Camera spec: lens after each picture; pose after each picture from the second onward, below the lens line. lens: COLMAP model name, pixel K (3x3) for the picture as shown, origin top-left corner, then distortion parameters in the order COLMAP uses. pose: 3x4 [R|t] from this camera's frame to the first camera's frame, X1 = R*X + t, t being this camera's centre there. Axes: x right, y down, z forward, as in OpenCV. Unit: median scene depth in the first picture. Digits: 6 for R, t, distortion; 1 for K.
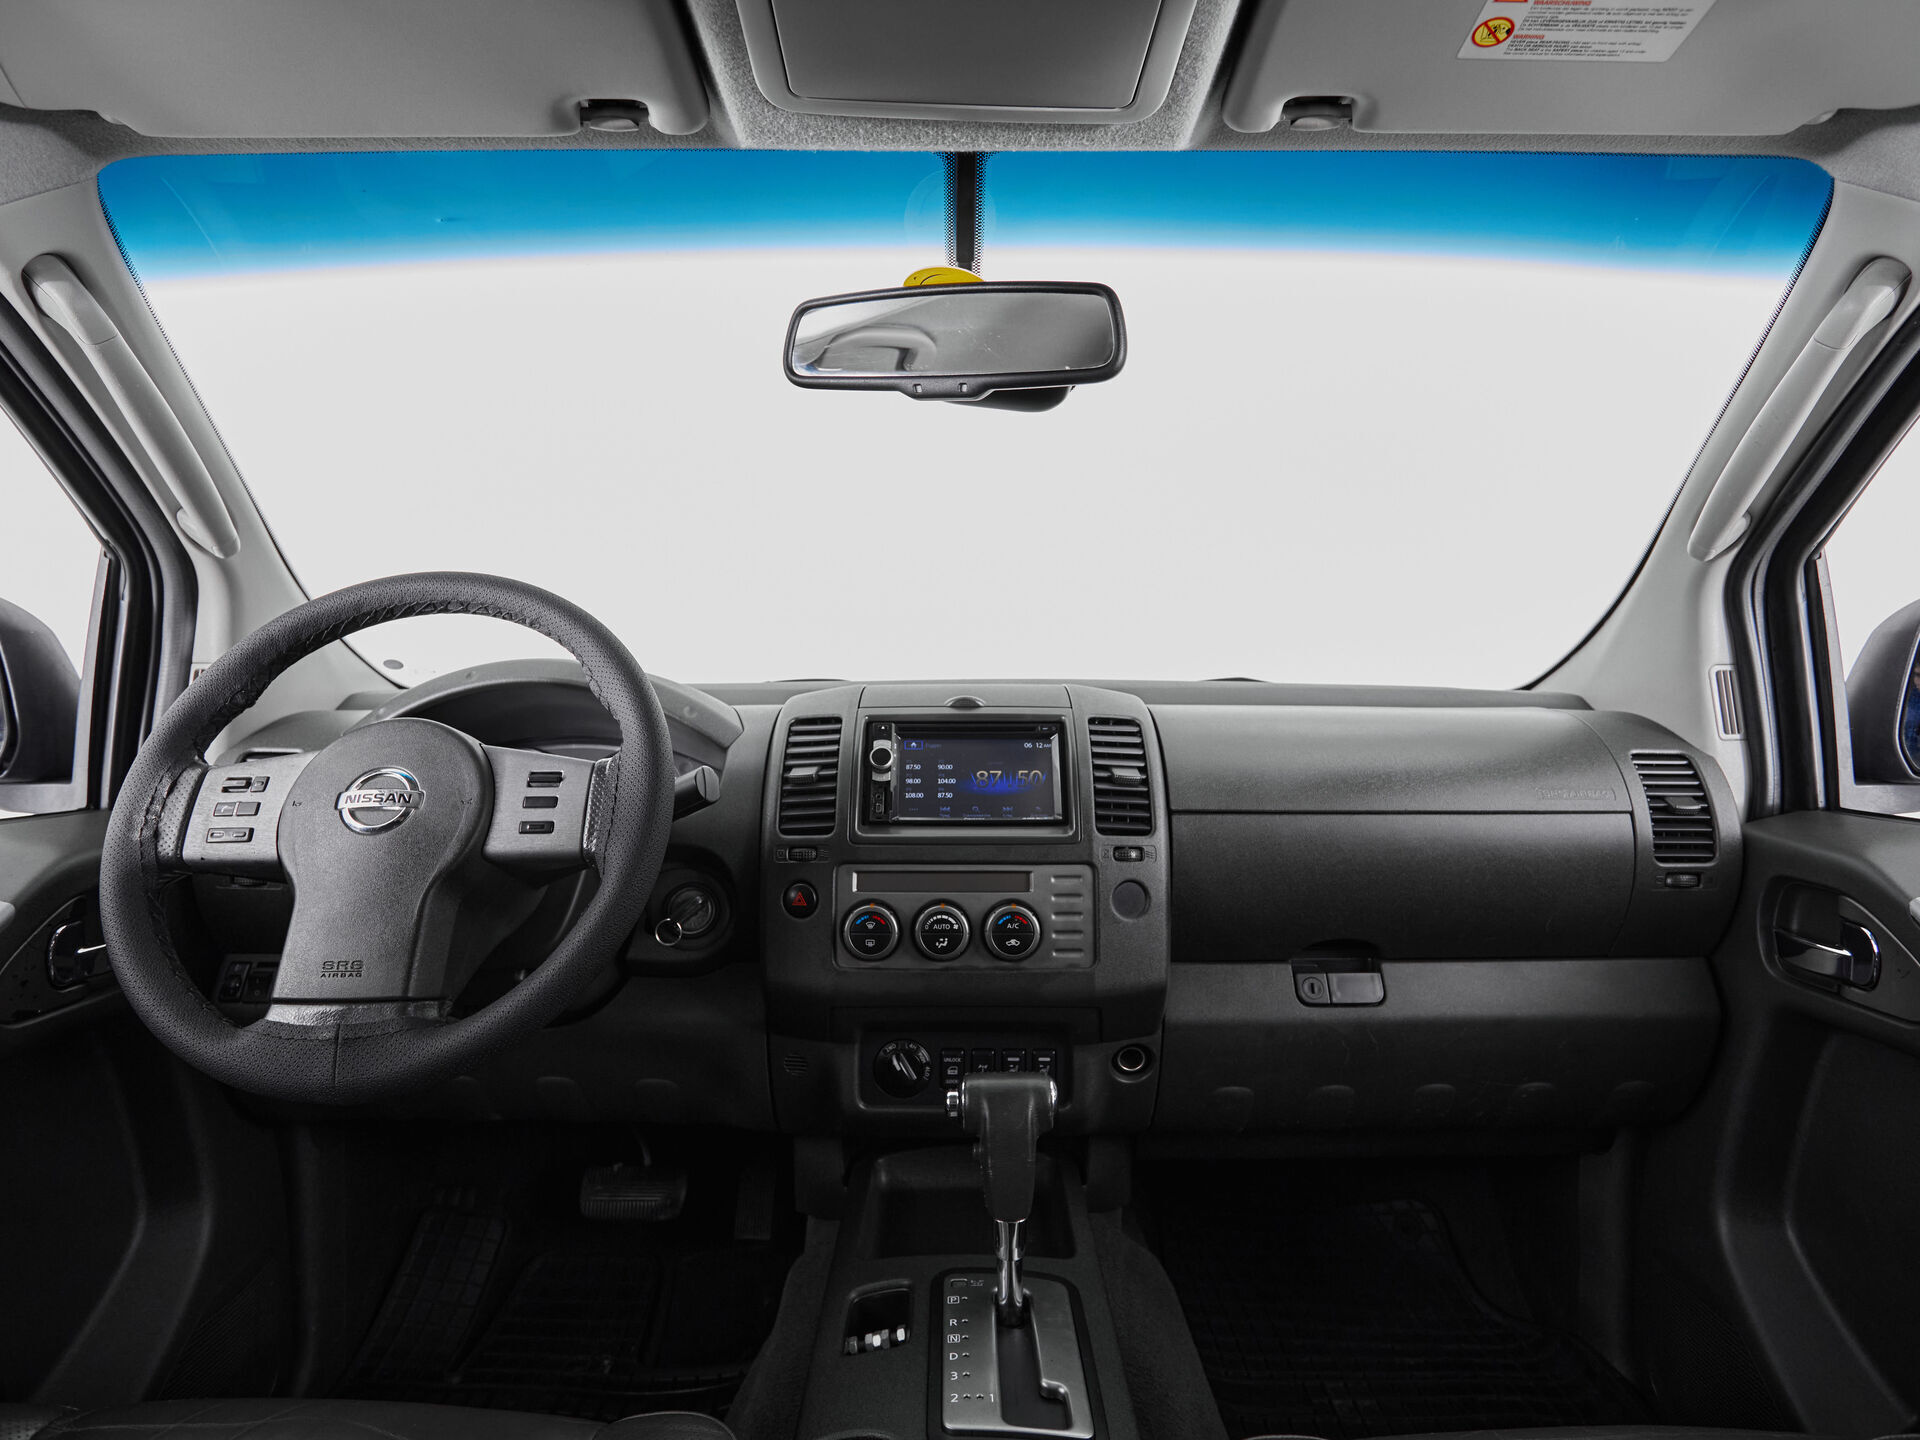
lens RADIAL K [[999.5, 0, 957.5], [0, 999.5, 722.6], [0, 0, 1]] dist [-0.008494, 0.000135]
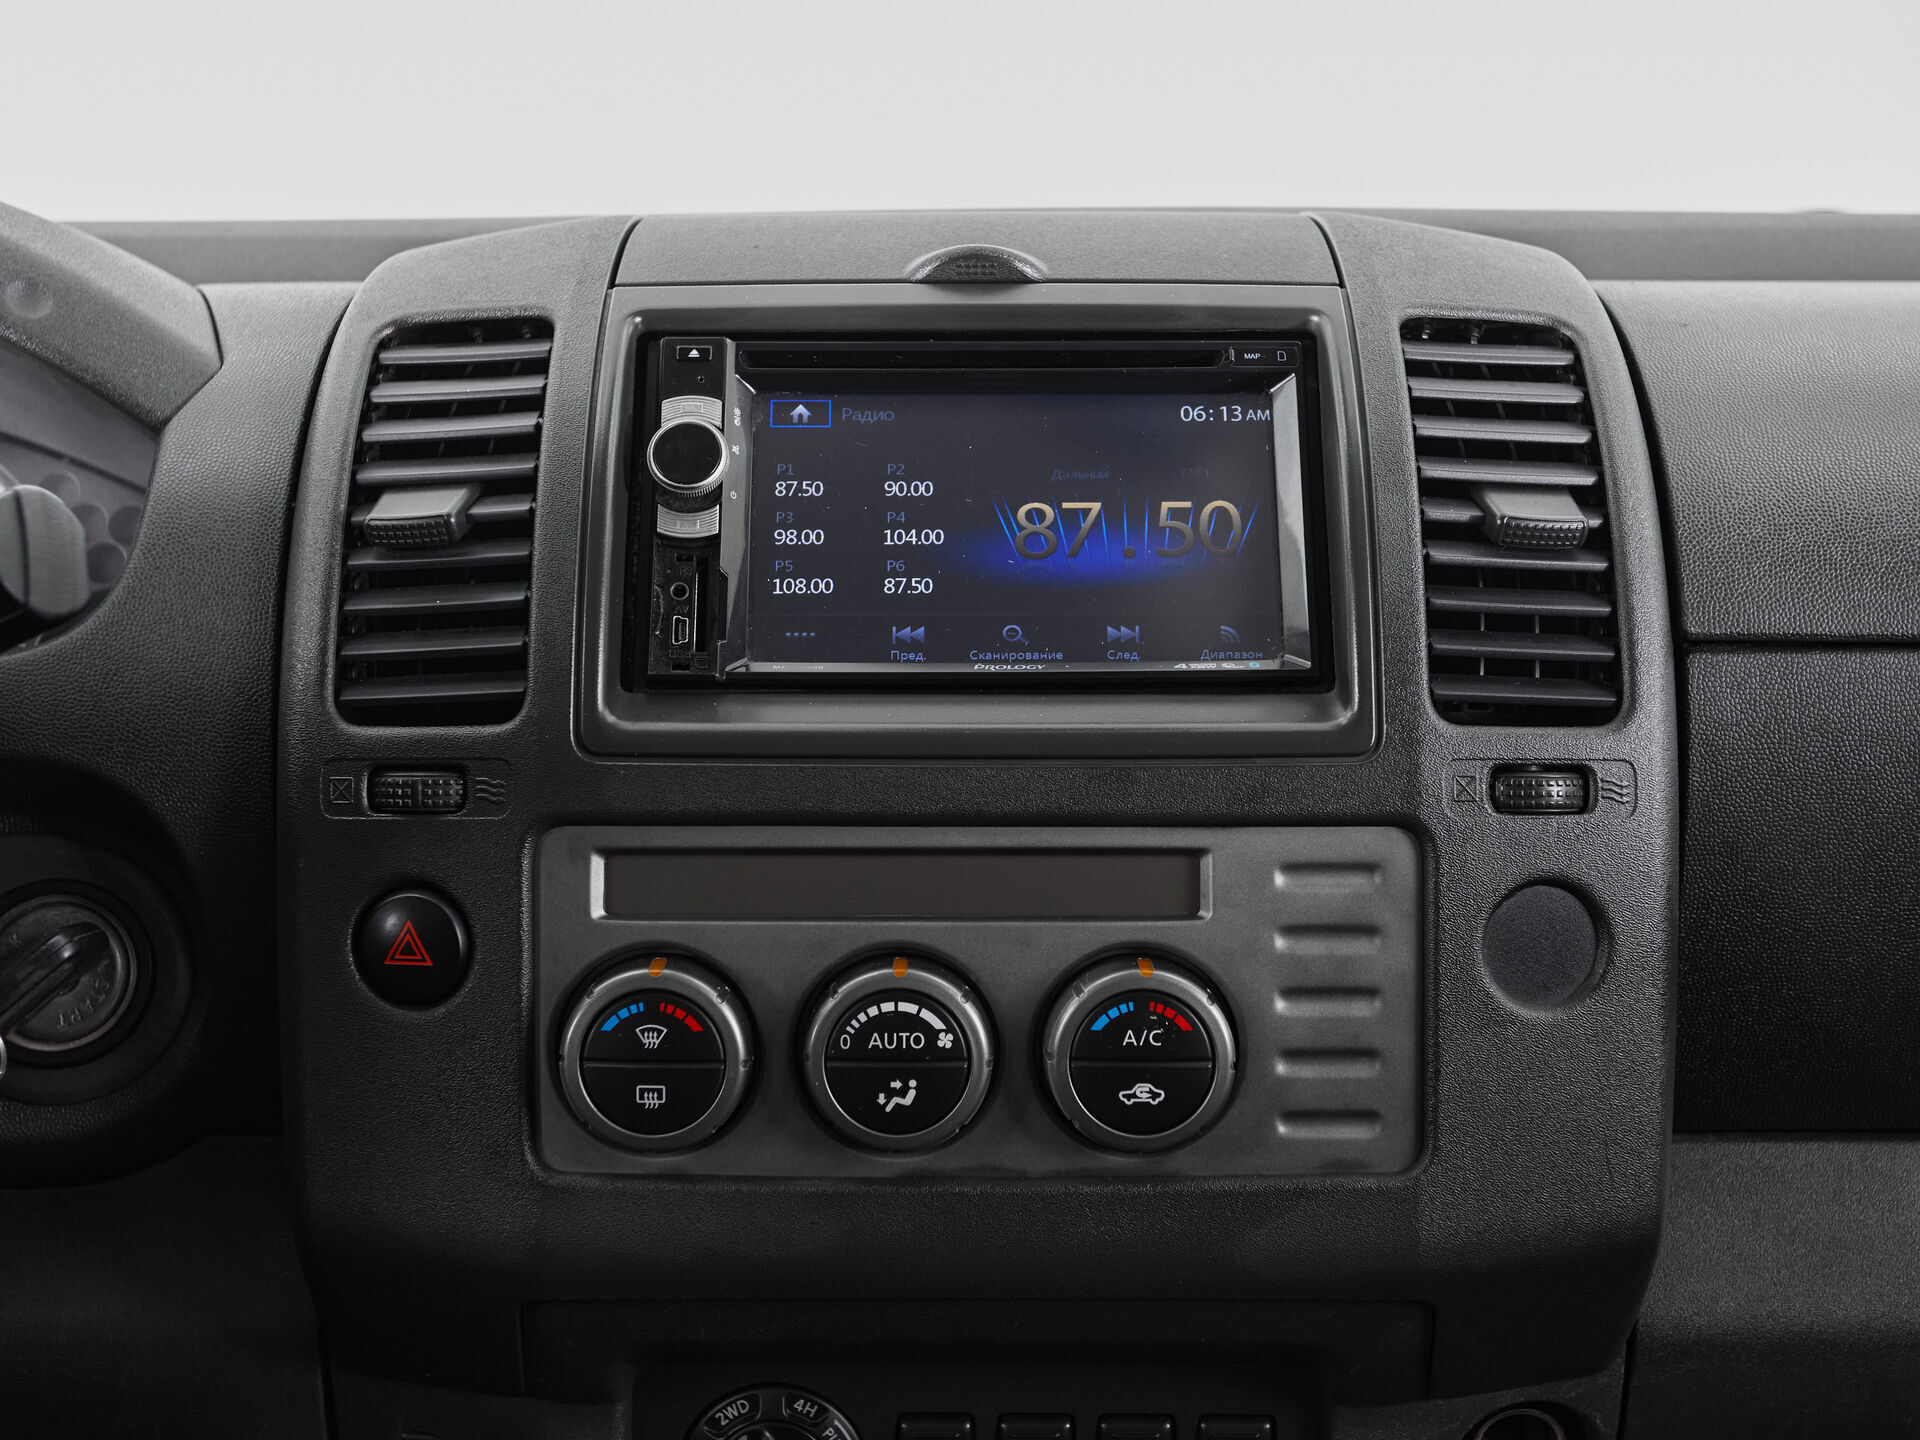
lens RADIAL K [[2475.9, 0, 950.6], [0, 2475.9, 692.7], [0, 0, 1]] dist [0.019204, 0.000000]
pose [[1.000000, -0.000735, 0.000191, -0.000251], [0.000705, 0.992056, 0.125799, 0.013163], [-0.000282, -0.125799, 0.992056, 0.289751]]
